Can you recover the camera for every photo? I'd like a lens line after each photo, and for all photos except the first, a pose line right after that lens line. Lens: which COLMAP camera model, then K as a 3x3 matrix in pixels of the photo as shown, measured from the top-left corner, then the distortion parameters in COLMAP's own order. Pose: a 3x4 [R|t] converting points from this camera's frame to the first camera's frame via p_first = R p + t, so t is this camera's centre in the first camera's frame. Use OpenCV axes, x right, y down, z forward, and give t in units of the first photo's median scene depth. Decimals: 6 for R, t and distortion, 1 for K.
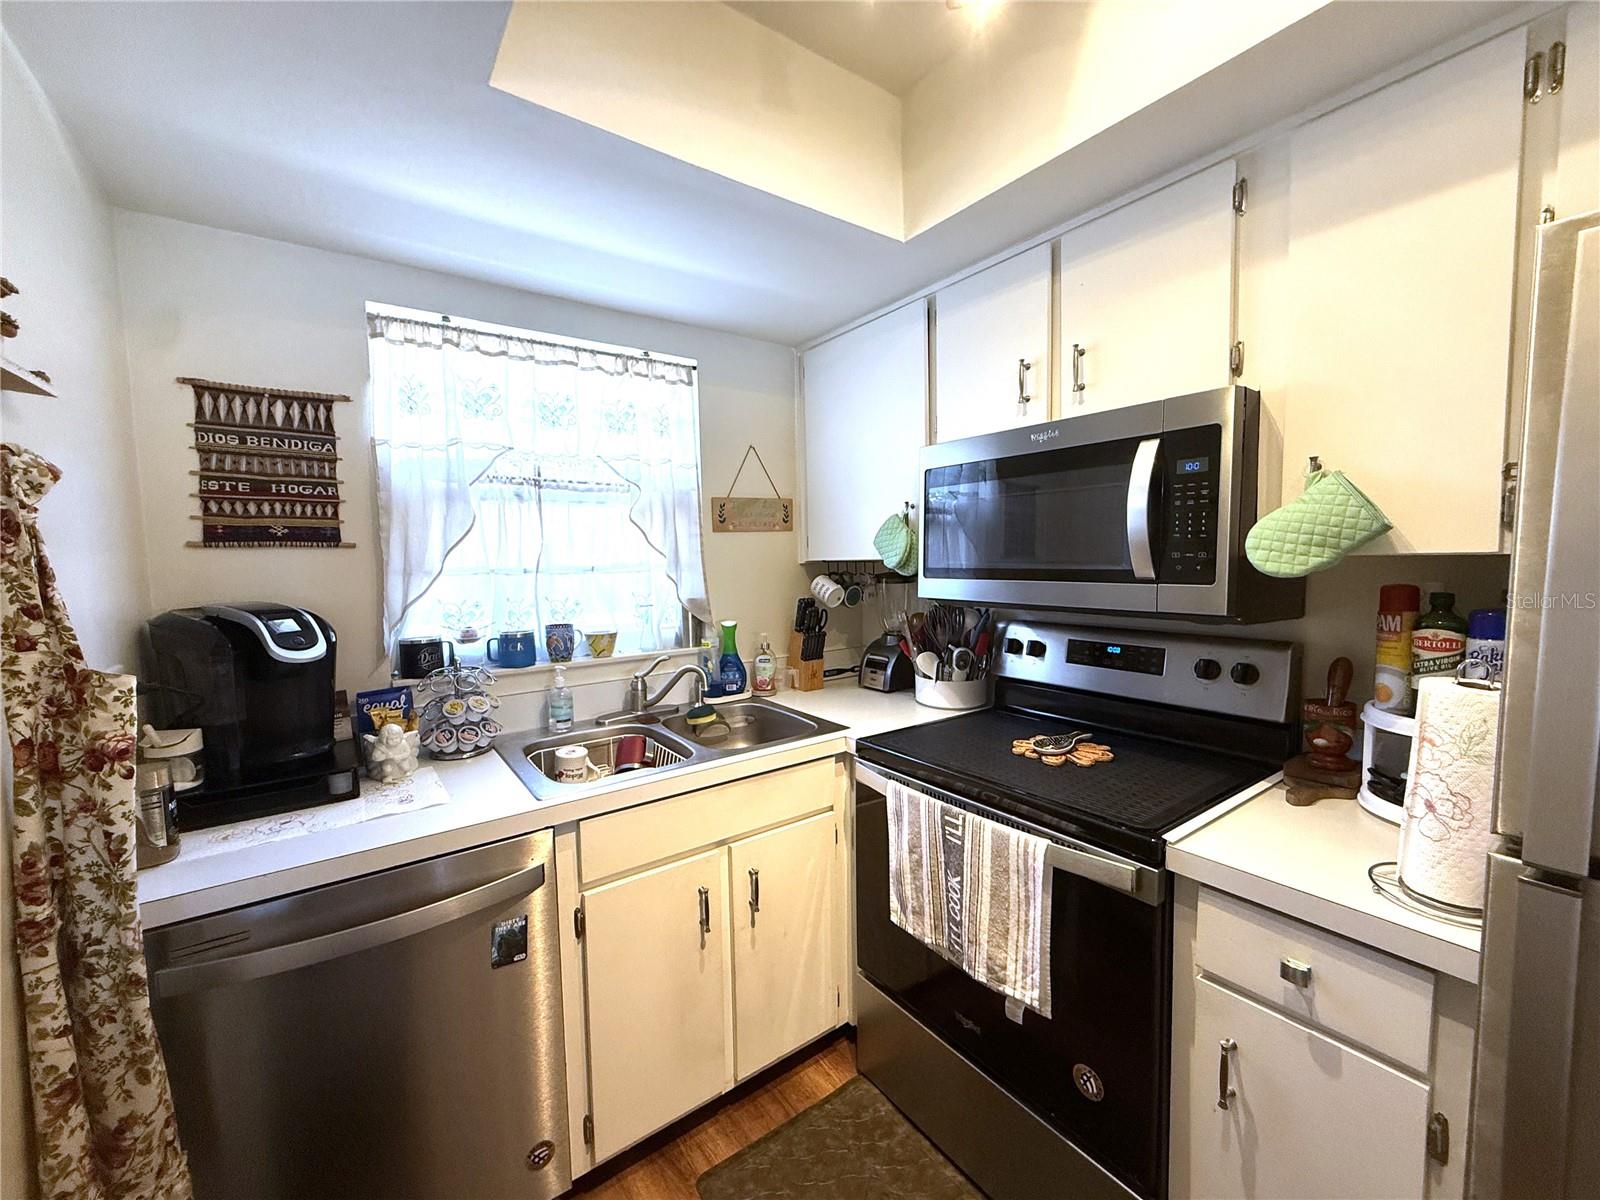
lens RADIAL K [[640.5, 0, 796.3], [0, 640.5, 600.1], [0, 0, 1]] dist [0.000468, -0.000269]
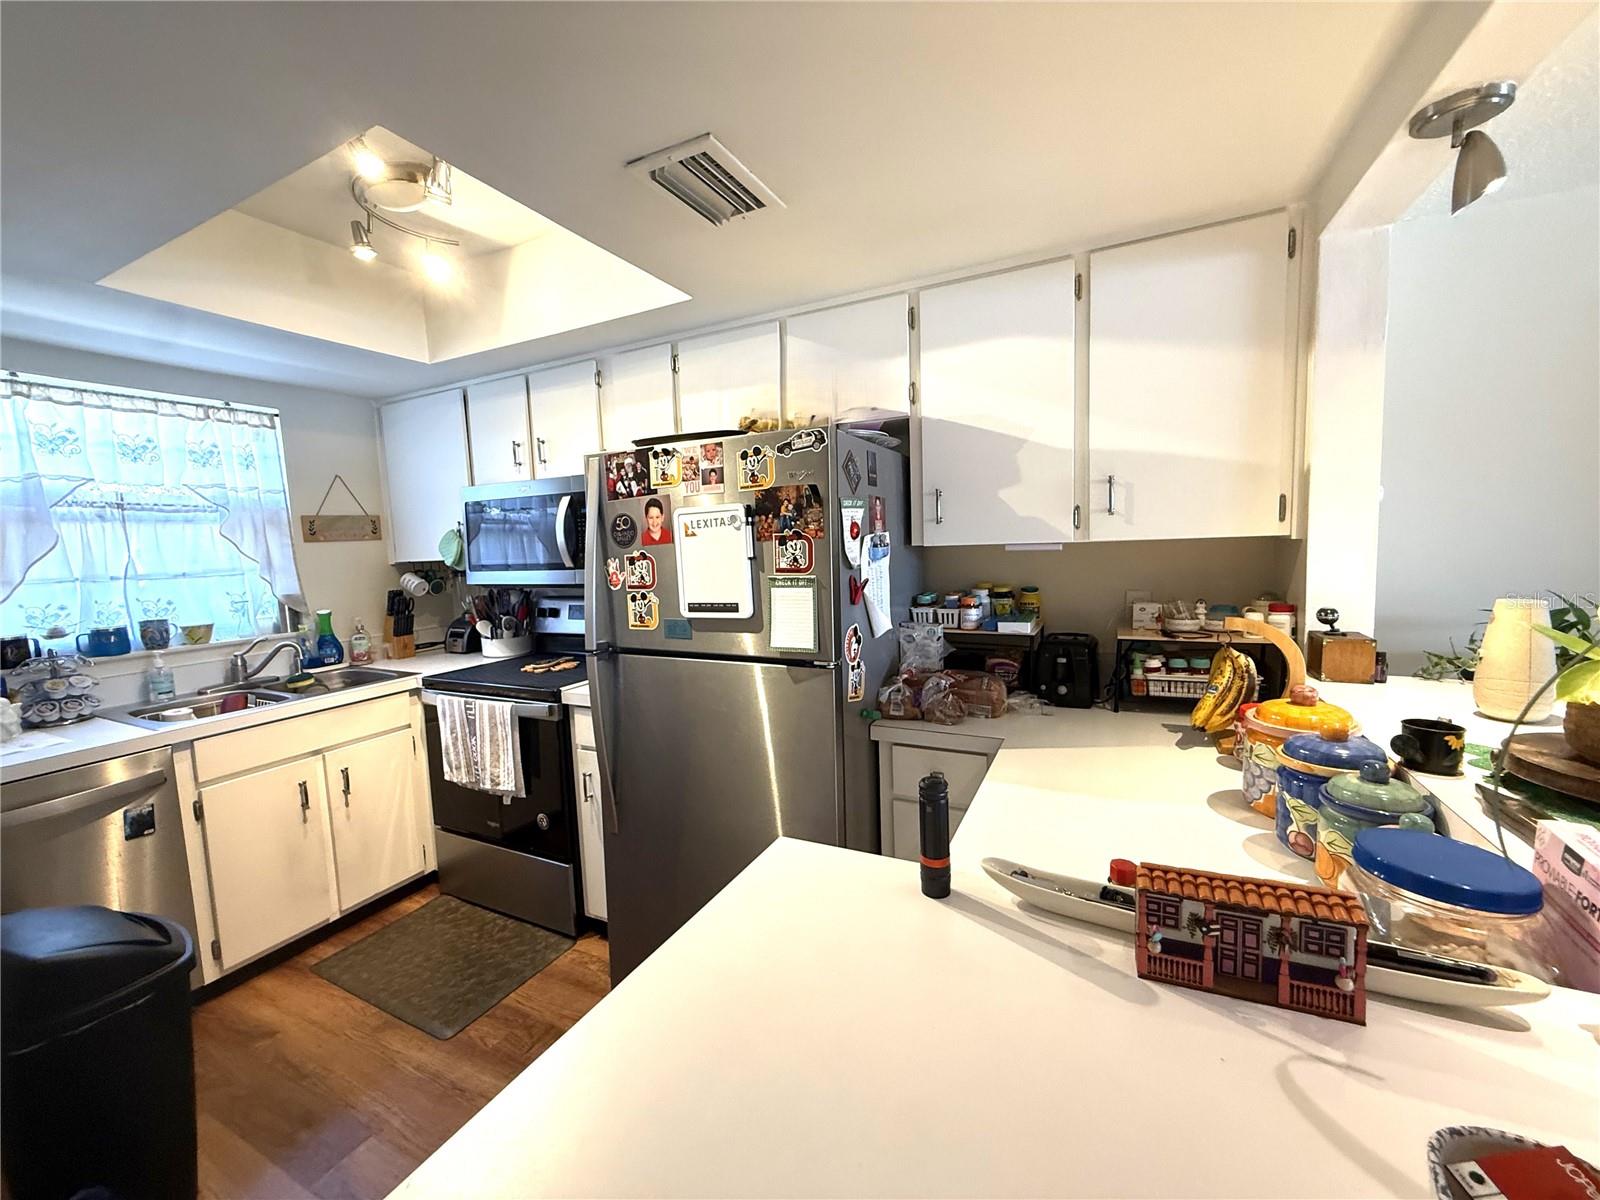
lens RADIAL K [[640.5, 0, 798.1], [0, 640.5, 599.6], [0, 0, 1]] dist [0.000468, -0.000269]
pose [[0.885252, -0.057518, 0.461541, 0.190063], [0.053099, 0.998334, 0.022568, 0.042018], [-0.462070, 0.004529, 0.886832, -0.773585]]
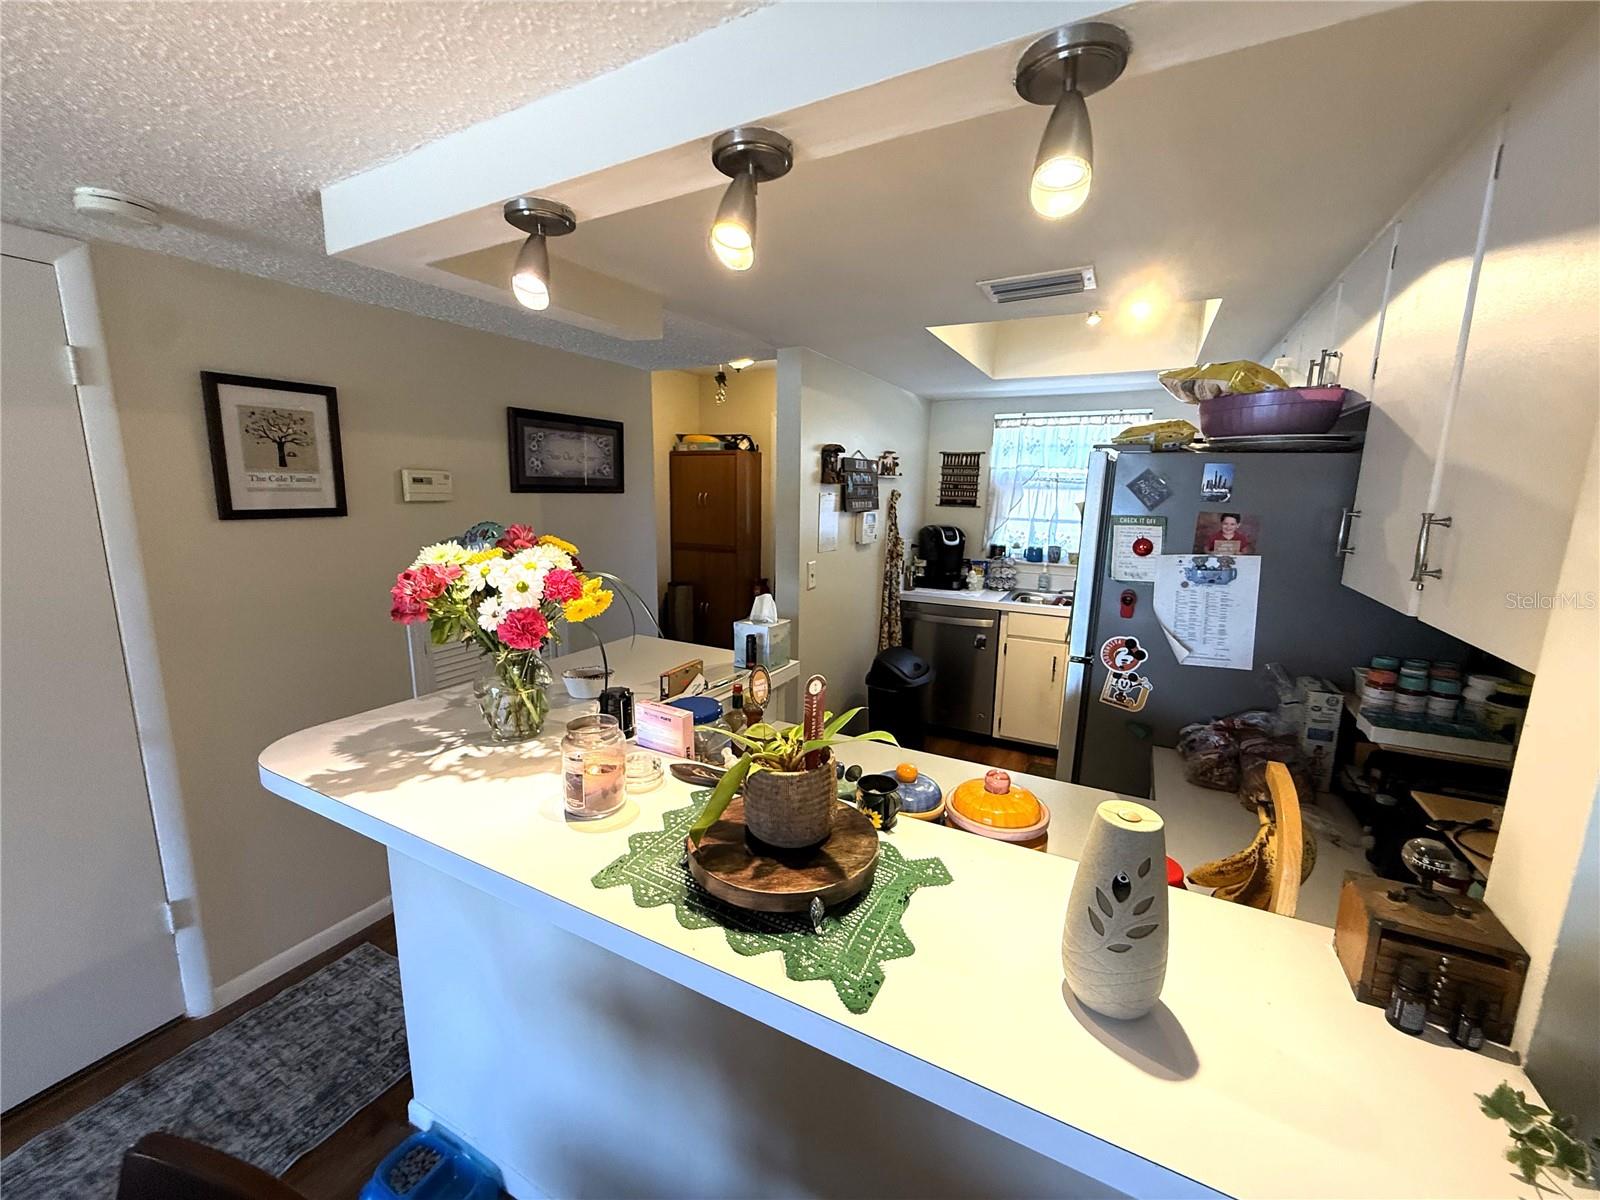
lens RADIAL K [[640.5, 0, 790.5], [0, 640.5, 595.1], [0, 0, 1]] dist [0.000468, -0.000269]
pose [[0.438590, 0.179285, -0.880622, 1.331566], [-0.087587, 0.983761, 0.156661, -0.067618], [0.894409, 0.008421, 0.447171, -0.877485]]
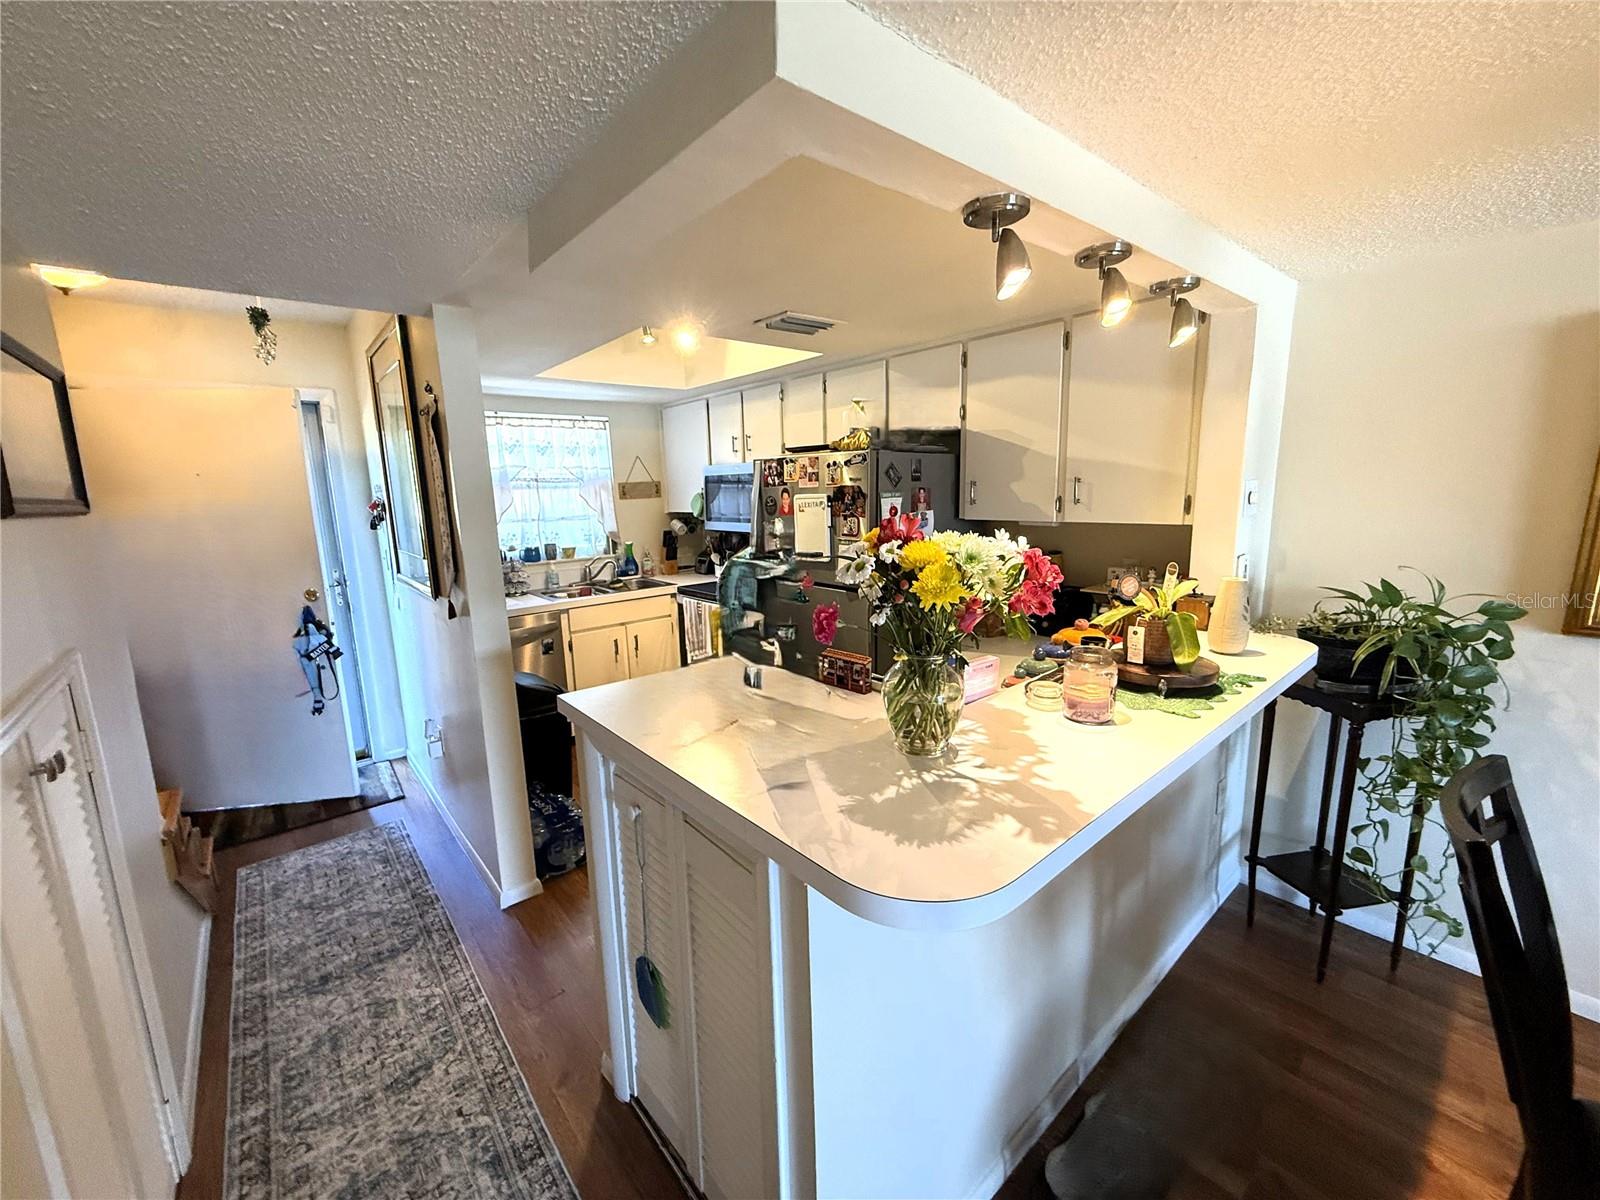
lens RADIAL K [[640.5, 0, 795.0], [0, 640.5, 599.1], [0, 0, 1]] dist [0.000468, -0.000269]
pose [[0.996597, -0.021795, 0.079500, 0.344151], [0.013556, 0.994616, 0.102743, 0.013878], [-0.081311, -0.101315, 0.991526, -1.489703]]
